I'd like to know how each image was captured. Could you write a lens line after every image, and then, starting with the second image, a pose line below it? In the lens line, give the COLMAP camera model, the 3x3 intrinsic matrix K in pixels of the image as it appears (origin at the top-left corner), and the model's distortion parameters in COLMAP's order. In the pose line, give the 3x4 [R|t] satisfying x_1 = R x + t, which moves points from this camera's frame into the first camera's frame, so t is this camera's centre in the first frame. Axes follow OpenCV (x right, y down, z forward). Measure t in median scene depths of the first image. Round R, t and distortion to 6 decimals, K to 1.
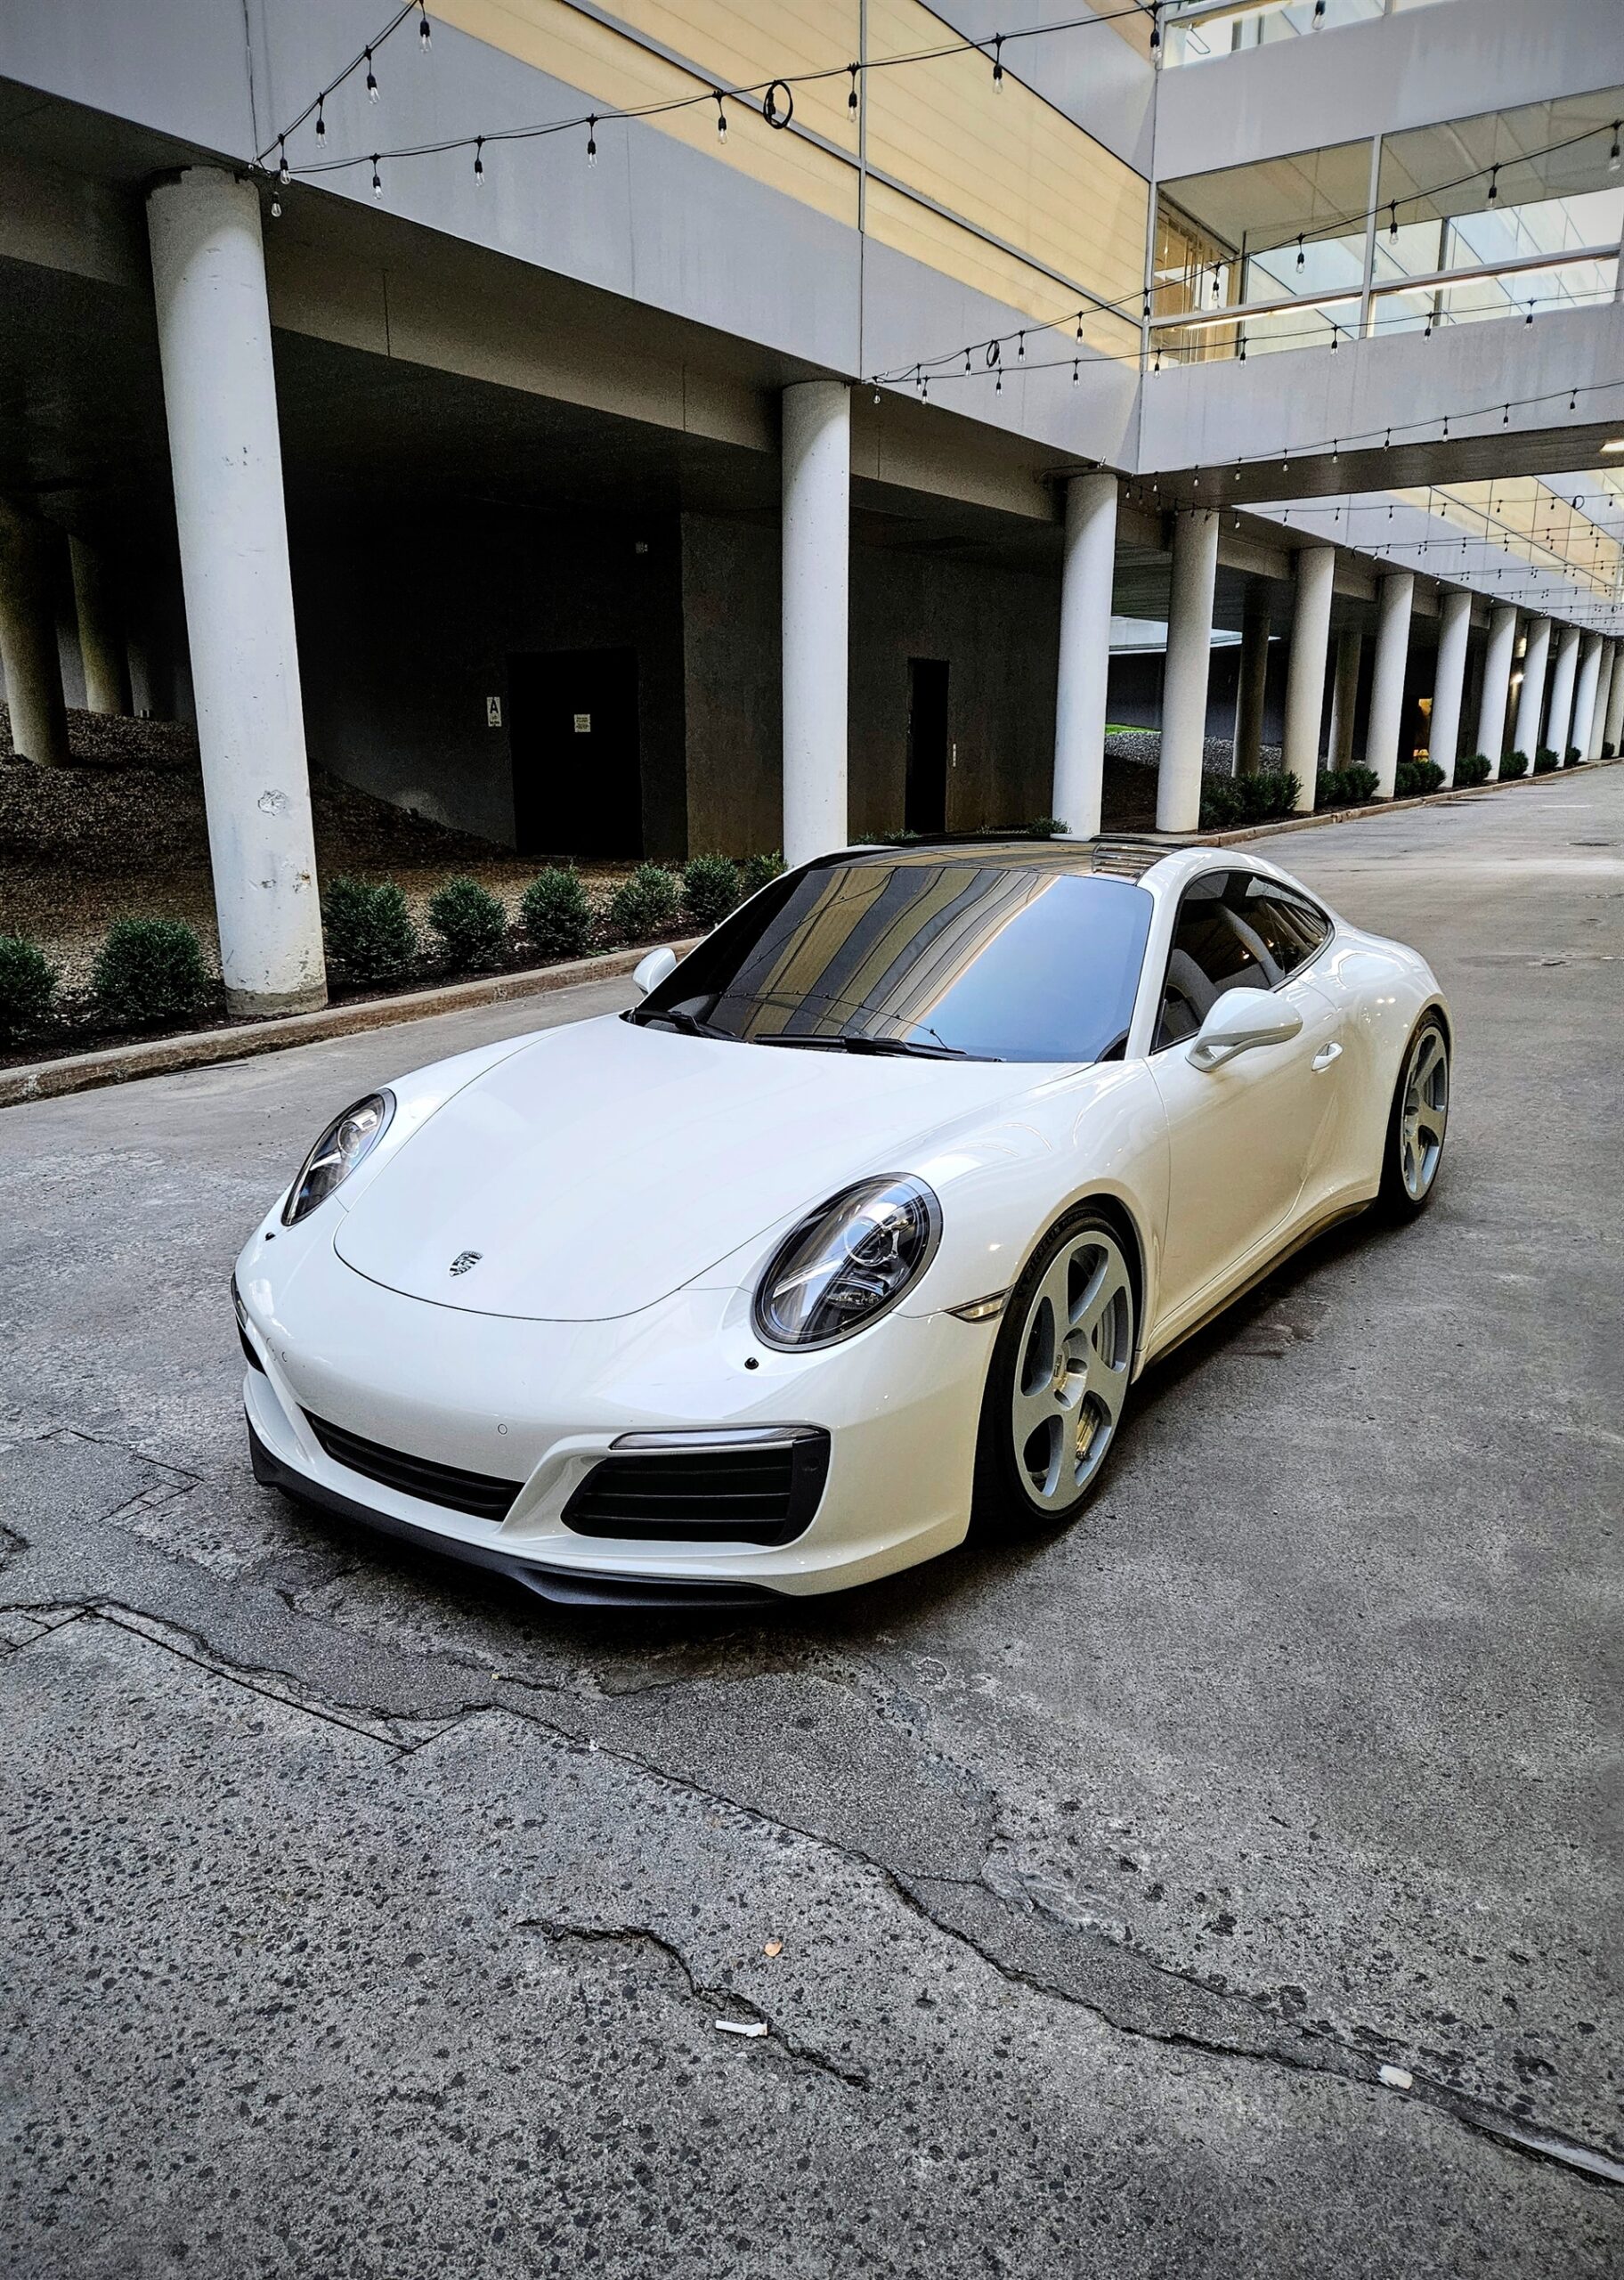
lens RADIAL K [[1544.5, 0, 728.3], [0, 1544.5, 1135.3], [0, 0, 1]] dist [0.067499, -0.057466]
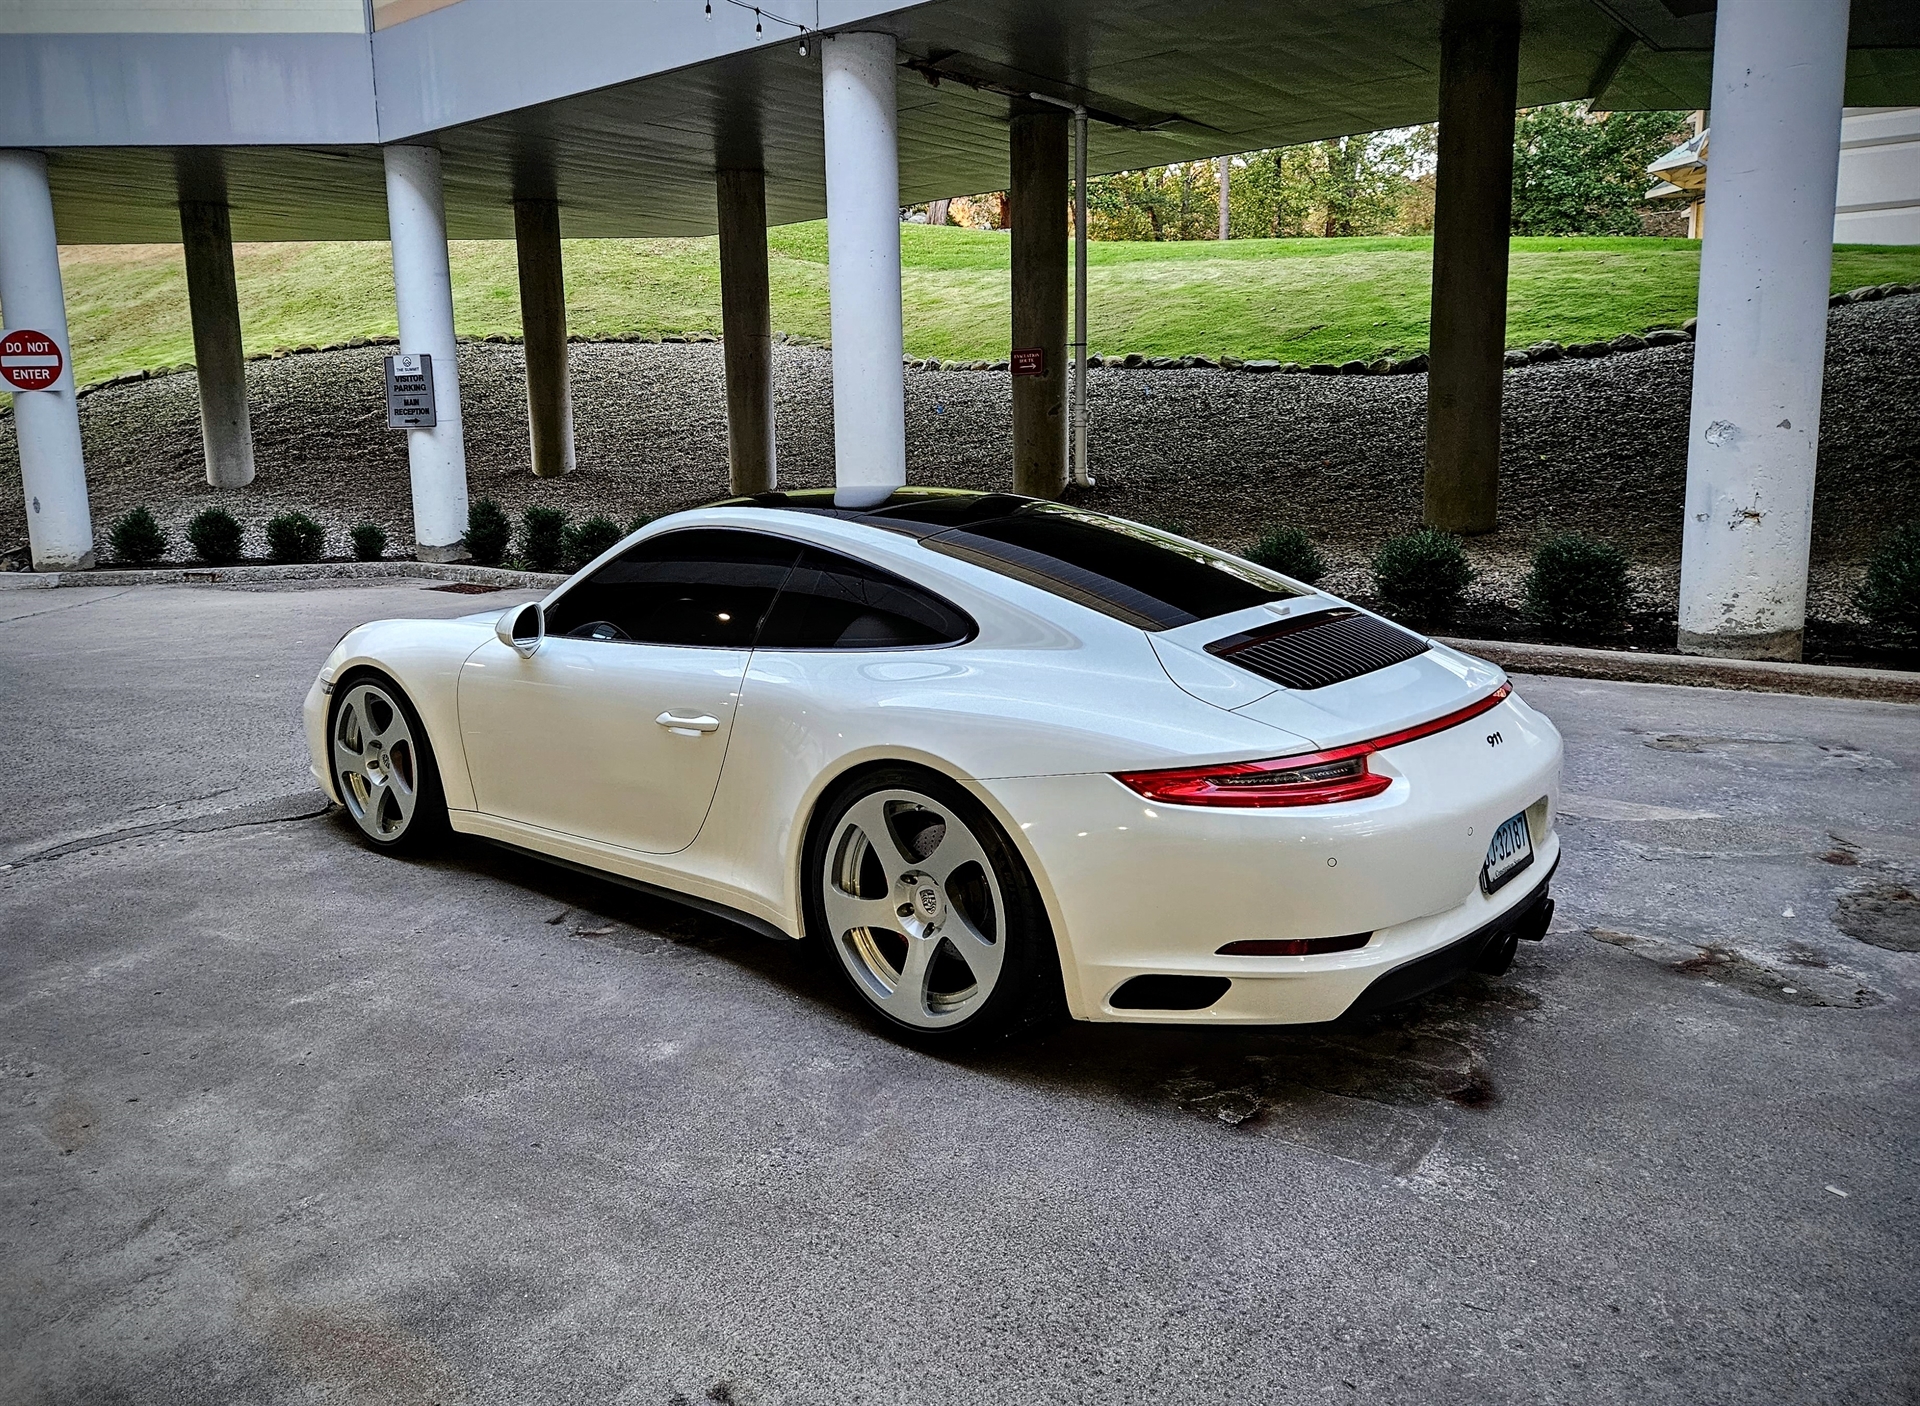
lens RADIAL K [[1389.4, 0, 861.2], [0, 1389.4, 640.6], [0, 0, 1]] dist [0.086685, -0.095360]
pose [[-0.086737, 0.175970, -0.980567, 1.557368], [-0.215217, 0.957724, 0.190908, -0.369039], [0.972707, 0.227593, -0.045198, 1.430118]]
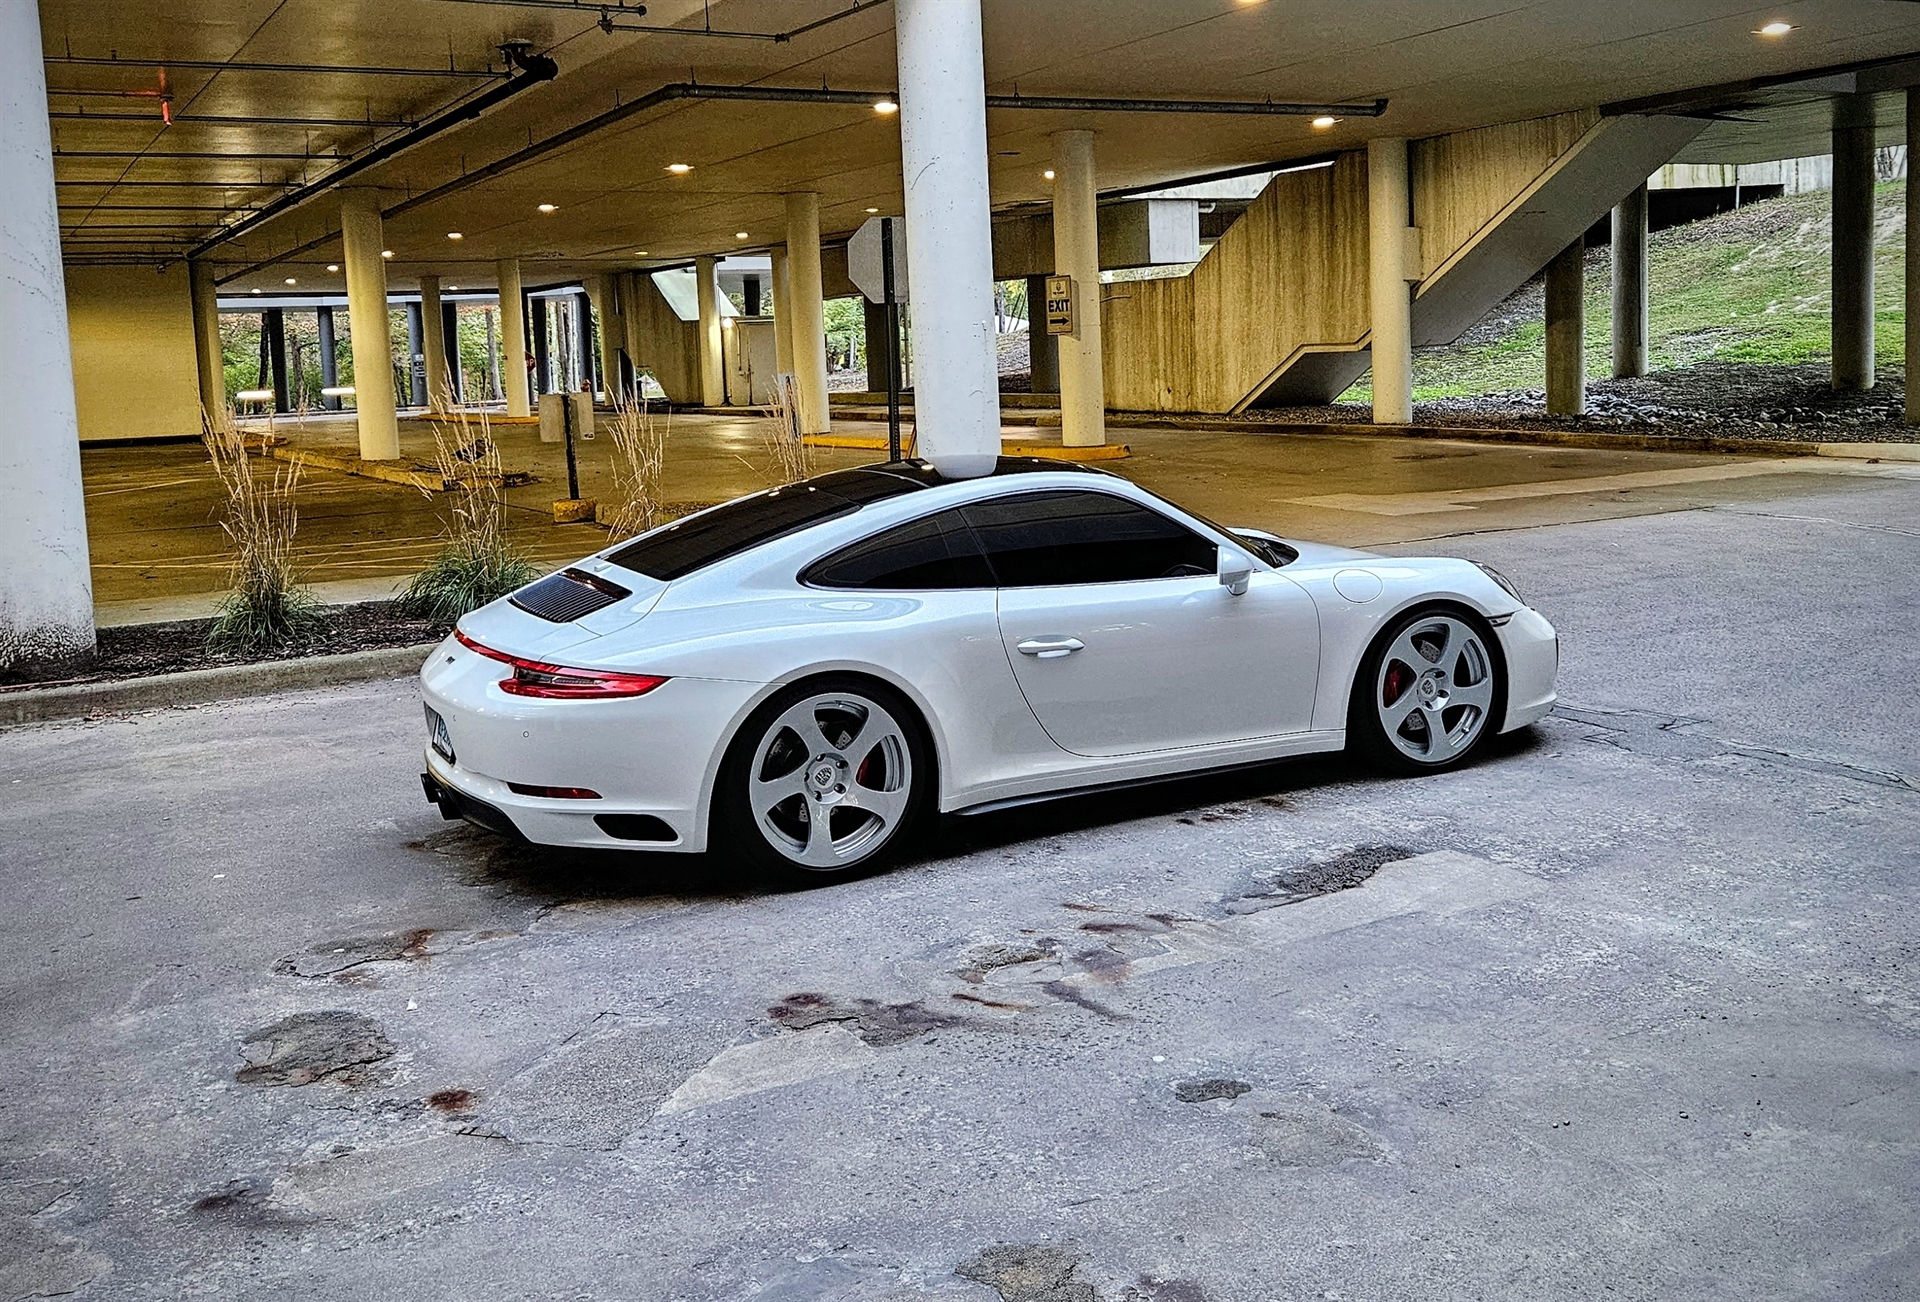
lens RADIAL K [[1825.5, 0, 996.4], [0, 1825.5, 514.2], [0, 0, 1]] dist [0.090319, -0.100871]
pose [[-0.900043, 0.011496, 0.435650, -0.679243], [0.159542, 0.938948, 0.304832, -0.820623], [-0.405548, 0.343866, -0.846928, 3.091389]]
